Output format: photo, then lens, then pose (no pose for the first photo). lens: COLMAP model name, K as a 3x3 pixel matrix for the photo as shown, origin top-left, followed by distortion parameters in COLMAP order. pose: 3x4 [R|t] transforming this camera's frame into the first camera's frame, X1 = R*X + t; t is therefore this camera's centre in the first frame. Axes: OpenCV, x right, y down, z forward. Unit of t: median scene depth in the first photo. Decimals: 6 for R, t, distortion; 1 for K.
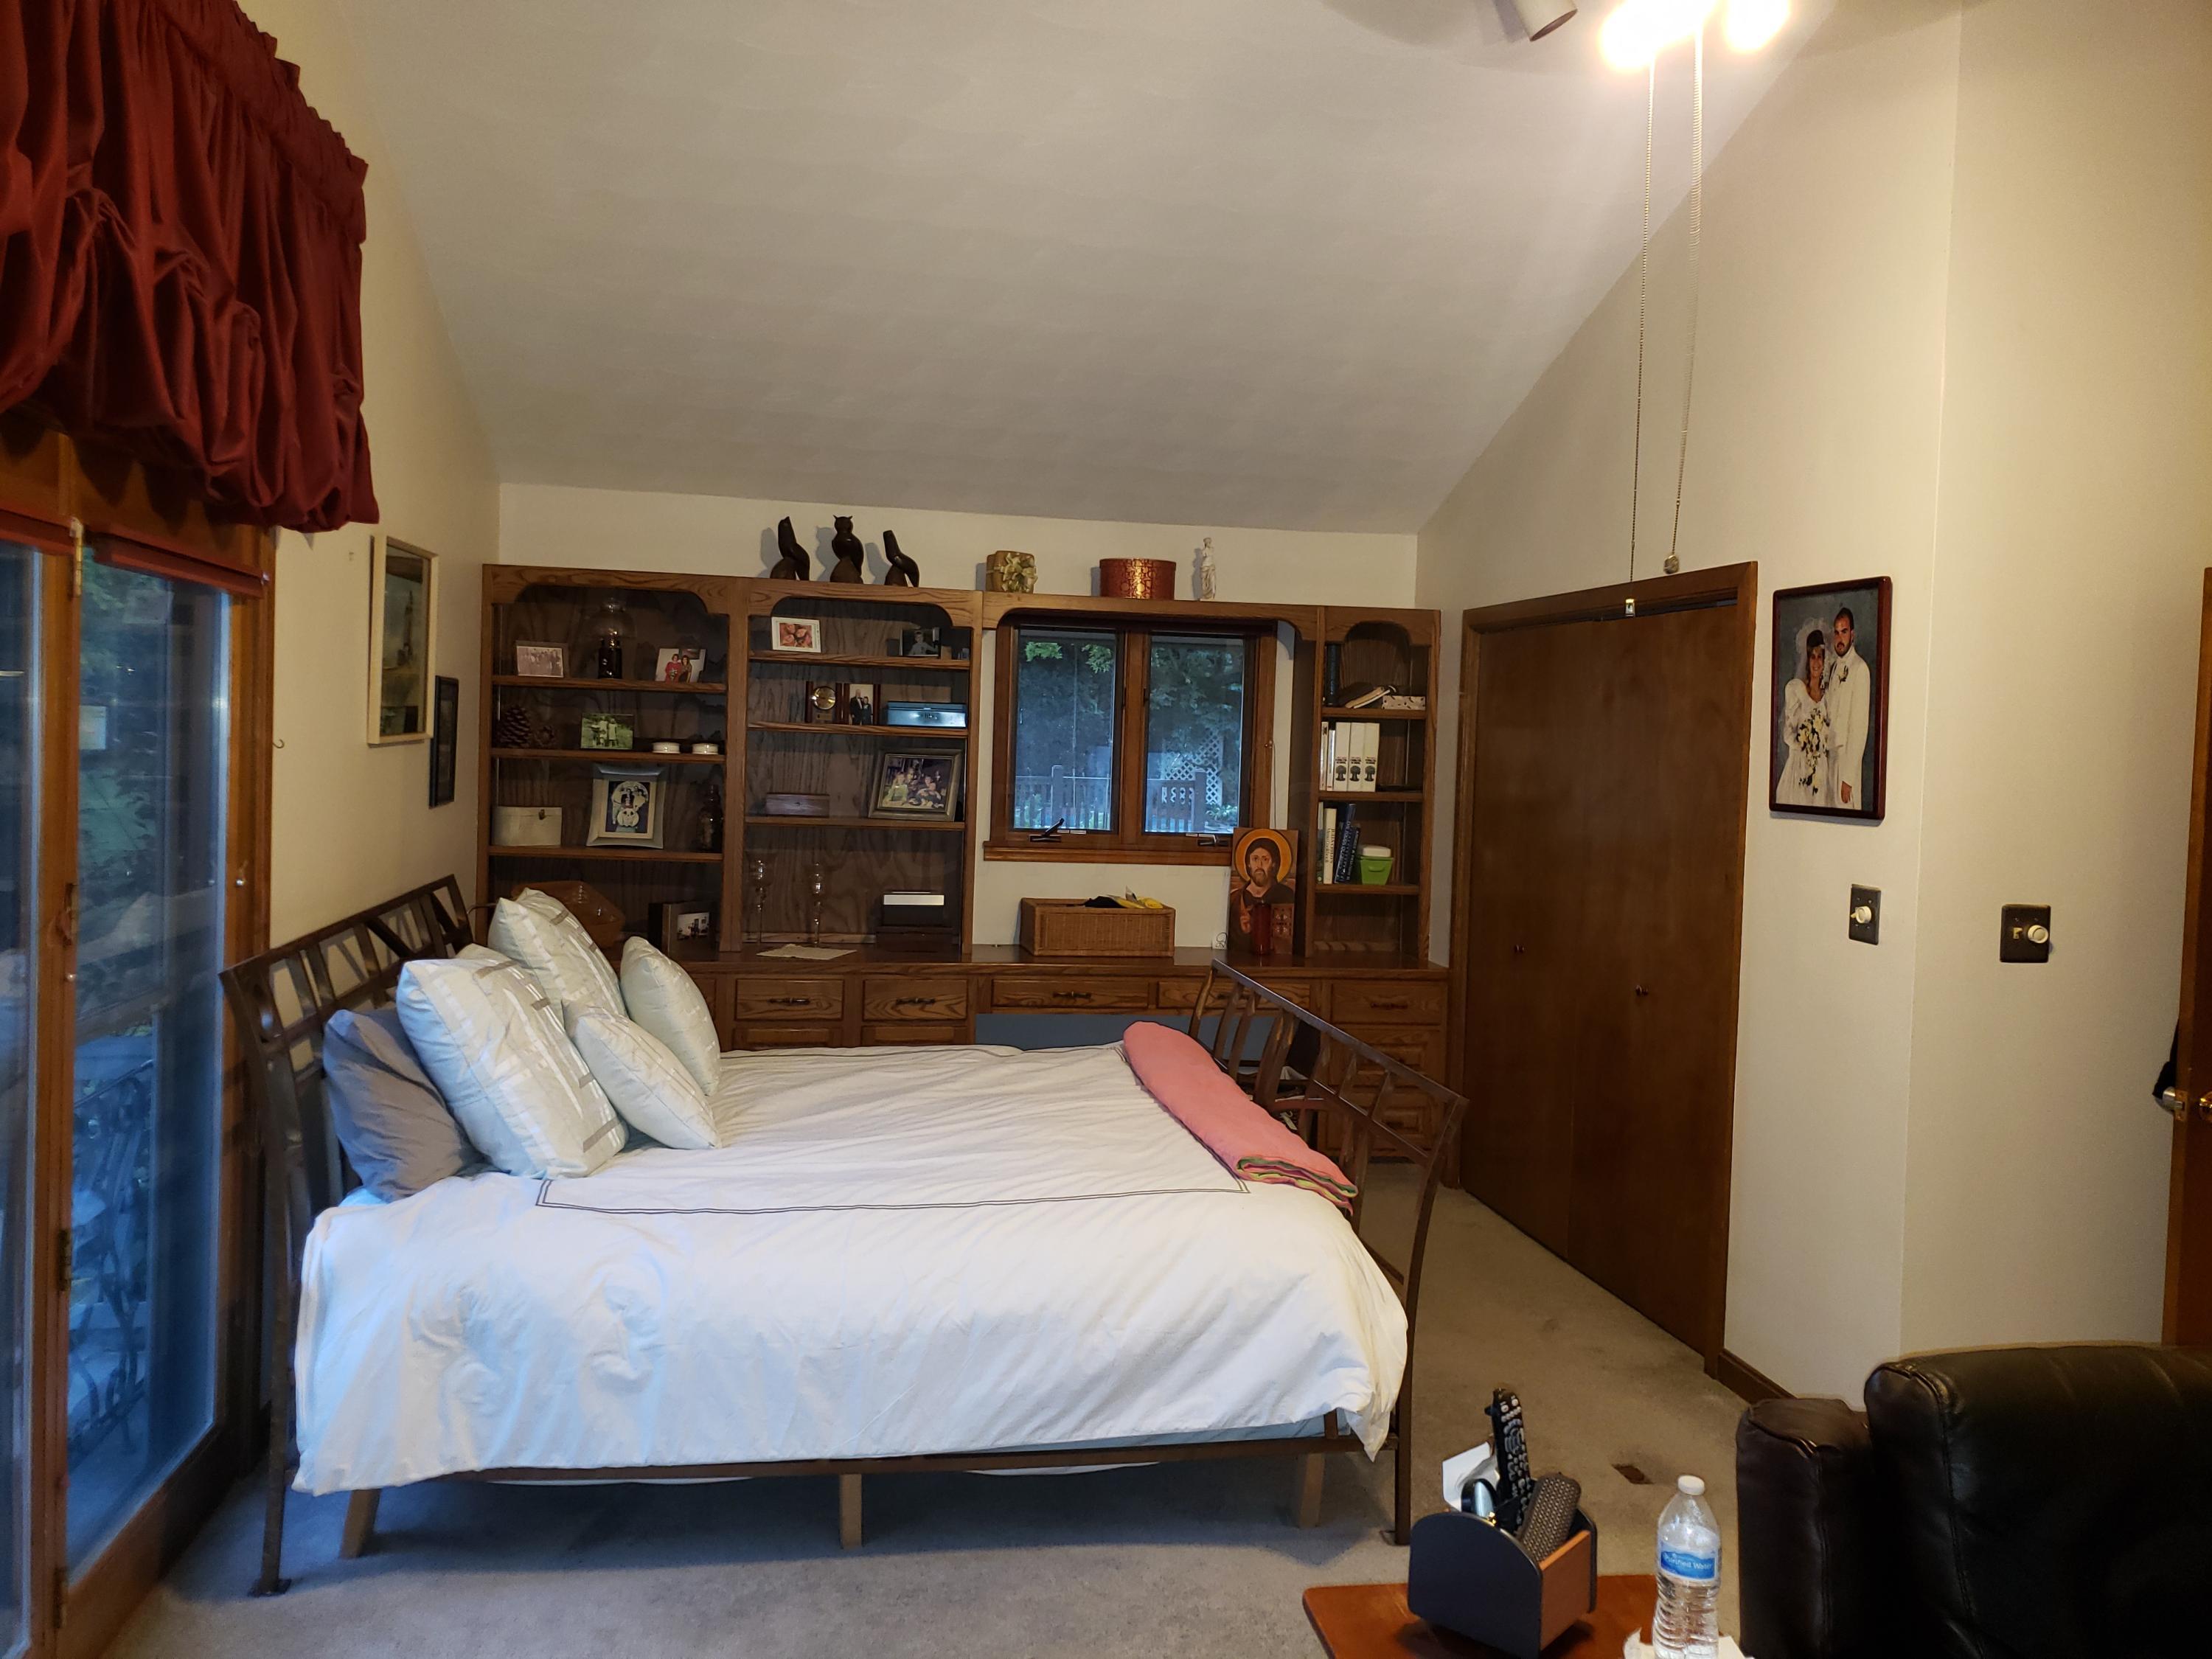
lens RADIAL K [[1748.6, 0, 1070.3], [0, 1748.6, 827.3], [0, 0, 1]] dist [0.196646, -0.420833]
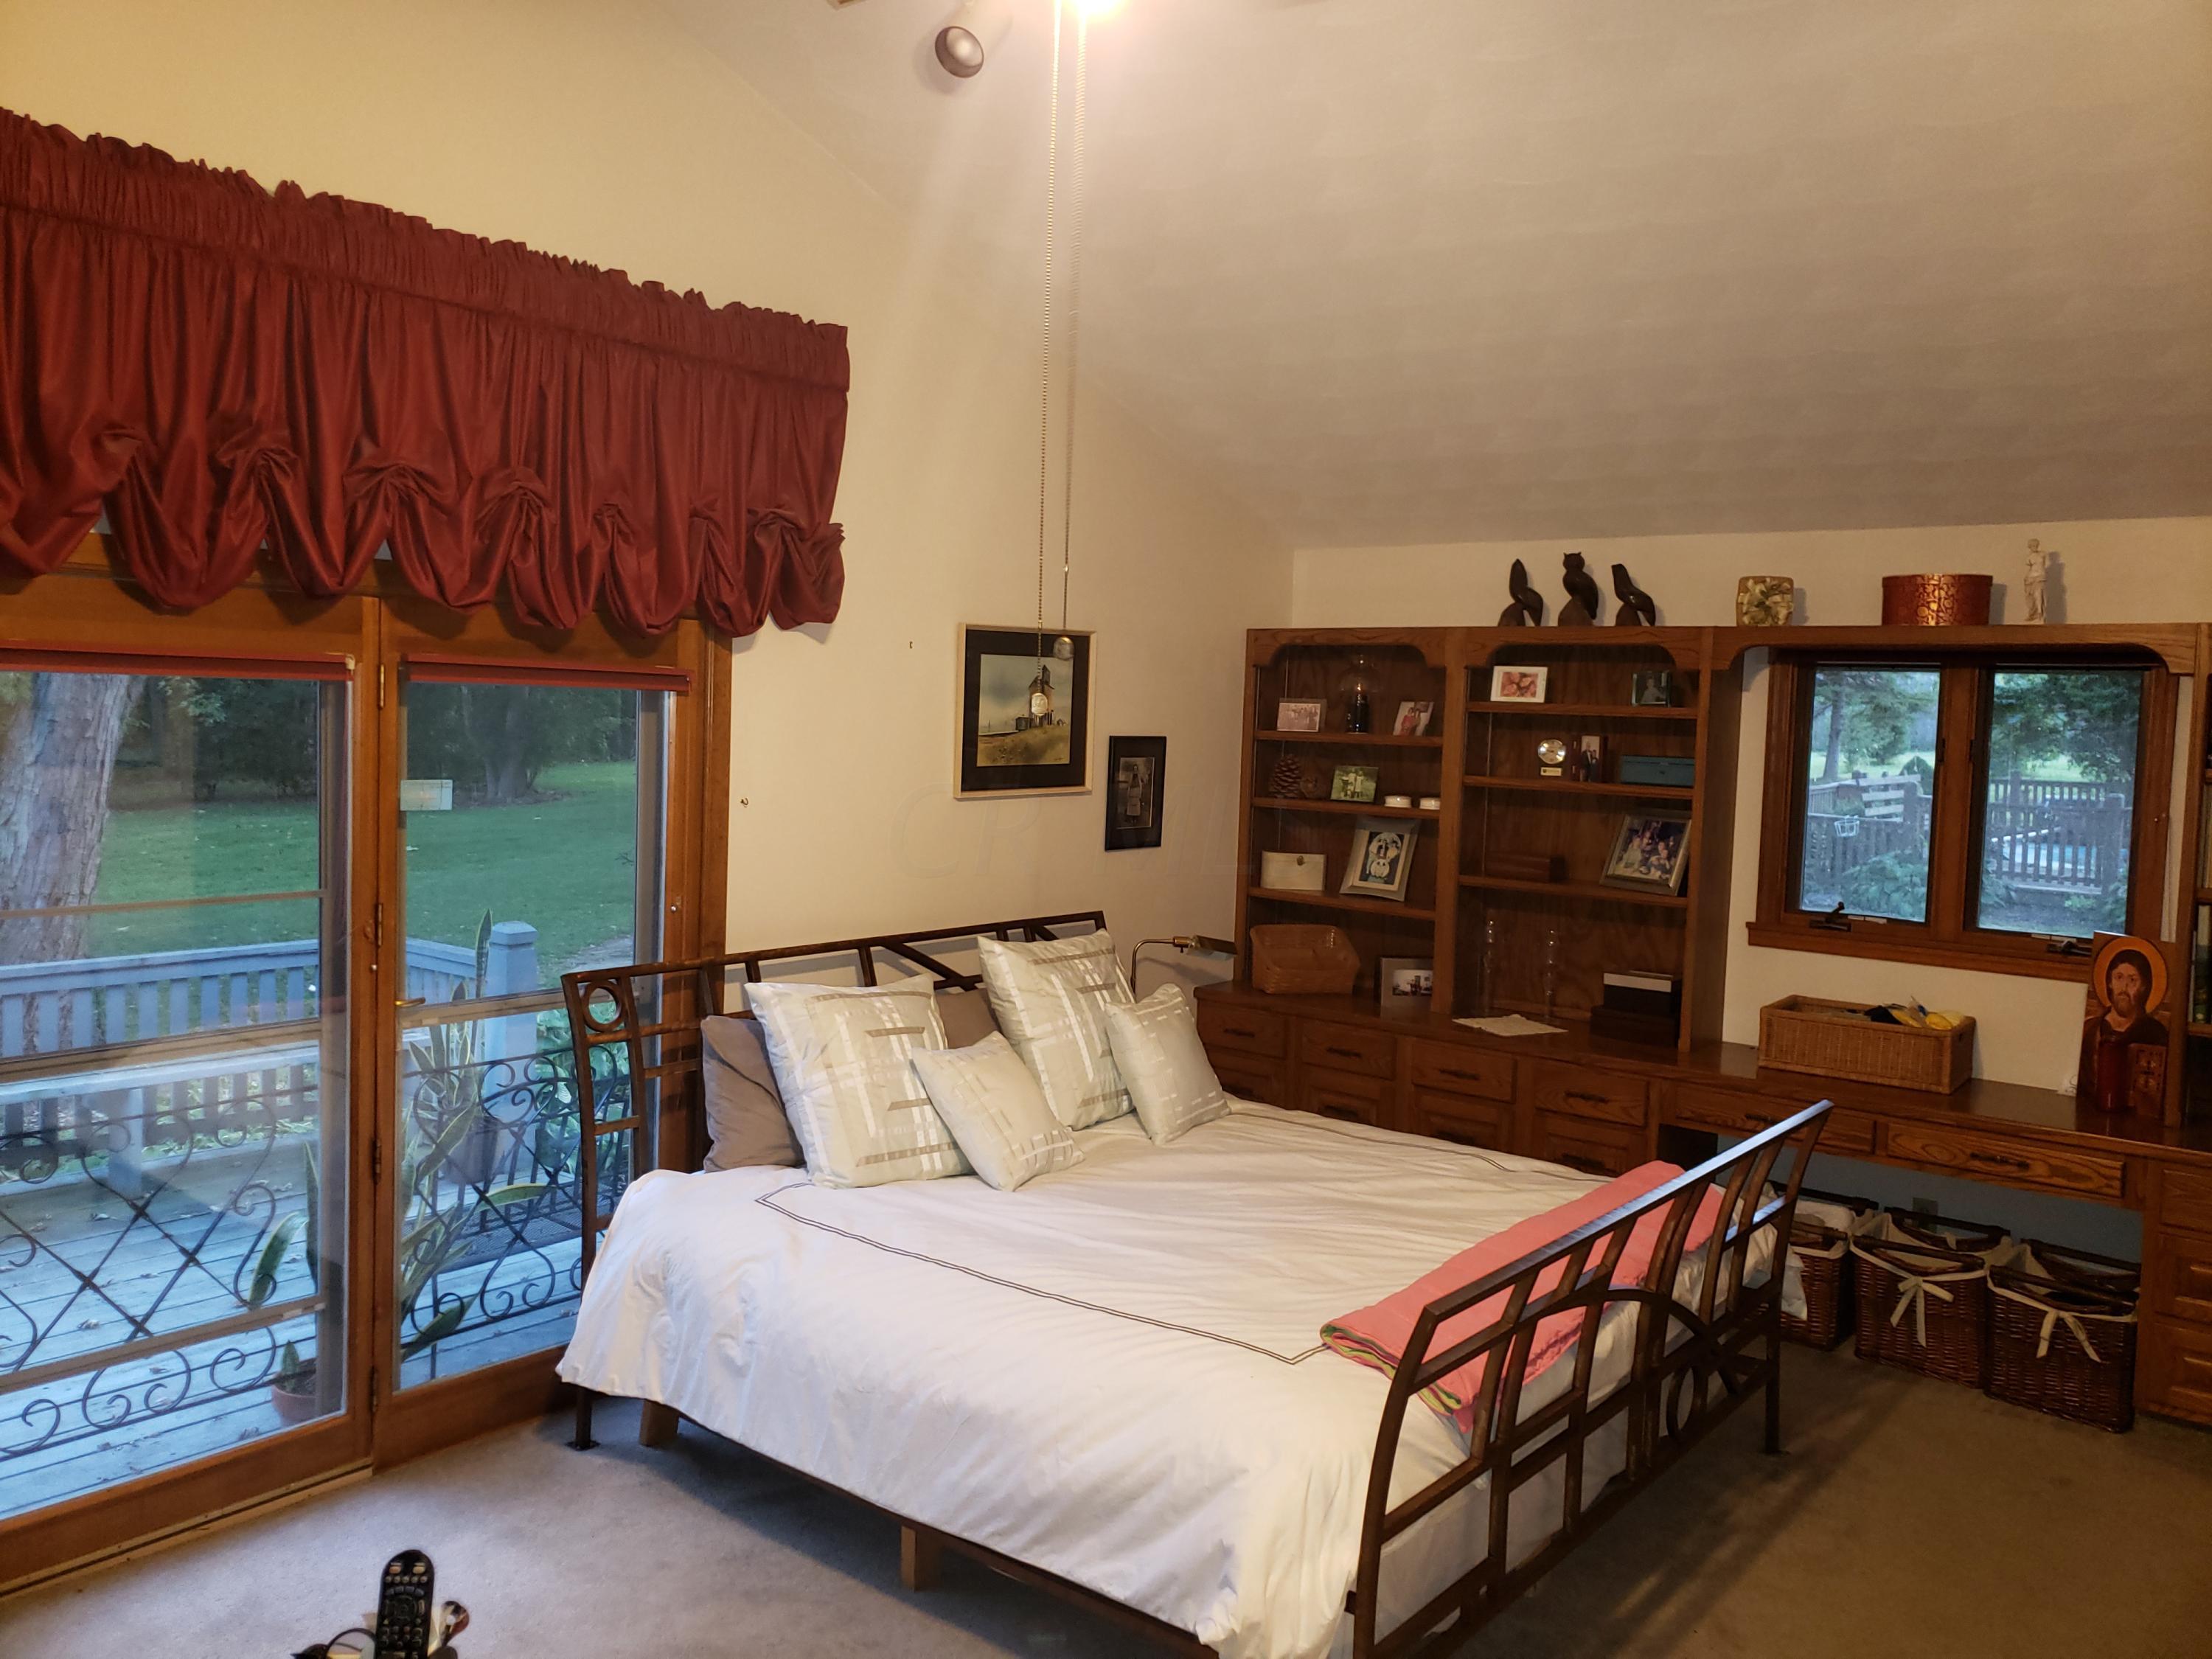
lens RADIAL K [[1748.6, 0, 1070.3], [0, 1748.6, 827.3], [0, 0, 1]] dist [0.196646, -0.420833]
pose [[0.660179, 0.043890, -0.749825, 0.395109], [-0.049819, 0.998652, 0.014592, -0.035546], [0.749454, 0.027723, 0.661476, 0.203166]]
